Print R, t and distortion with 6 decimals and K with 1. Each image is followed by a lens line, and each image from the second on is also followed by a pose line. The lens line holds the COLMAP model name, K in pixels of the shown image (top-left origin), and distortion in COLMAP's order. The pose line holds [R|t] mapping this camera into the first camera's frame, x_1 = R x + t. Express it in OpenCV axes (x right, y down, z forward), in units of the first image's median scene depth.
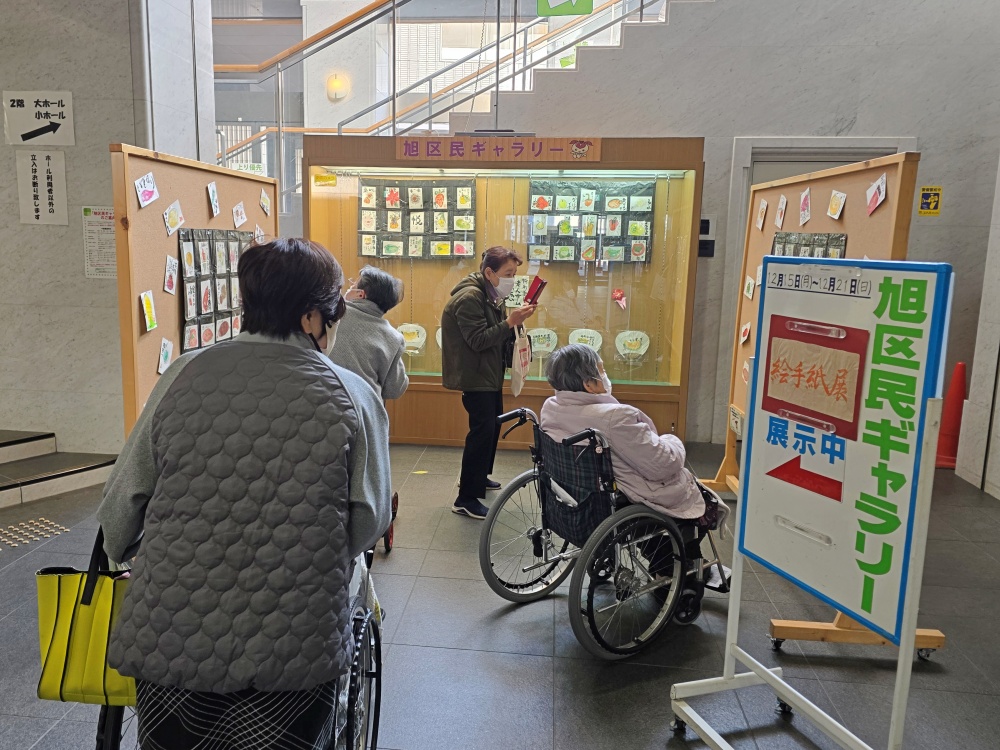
lens RADIAL K [[660.3, 0, 500.0], [0, 660.3, 375.0], [0, 0, 1]] dist [-0.008175, -0.007750]
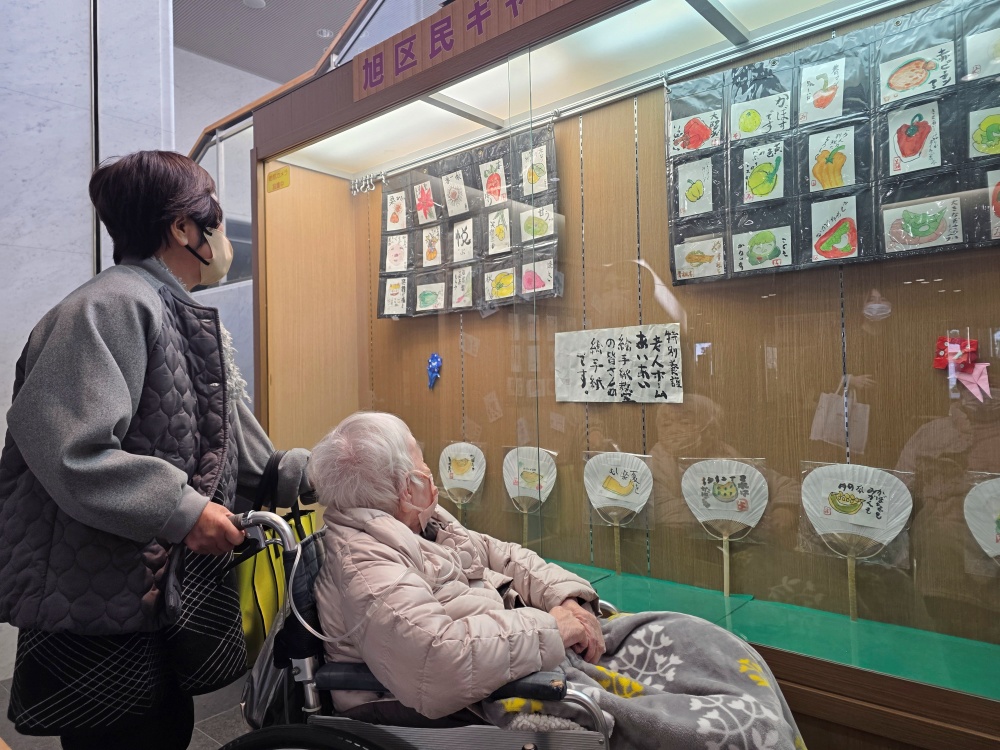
lens RADIAL K [[660.3, 0, 500.0], [0, 660.3, 375.0], [0, 0, 1]] dist [-0.008175, -0.007750]
pose [[0.802492, -0.048802, -0.594664, 0.192282], [-0.081472, 0.978352, -0.190235, -0.037568], [0.591074, 0.201110, 0.781144, 0.646741]]
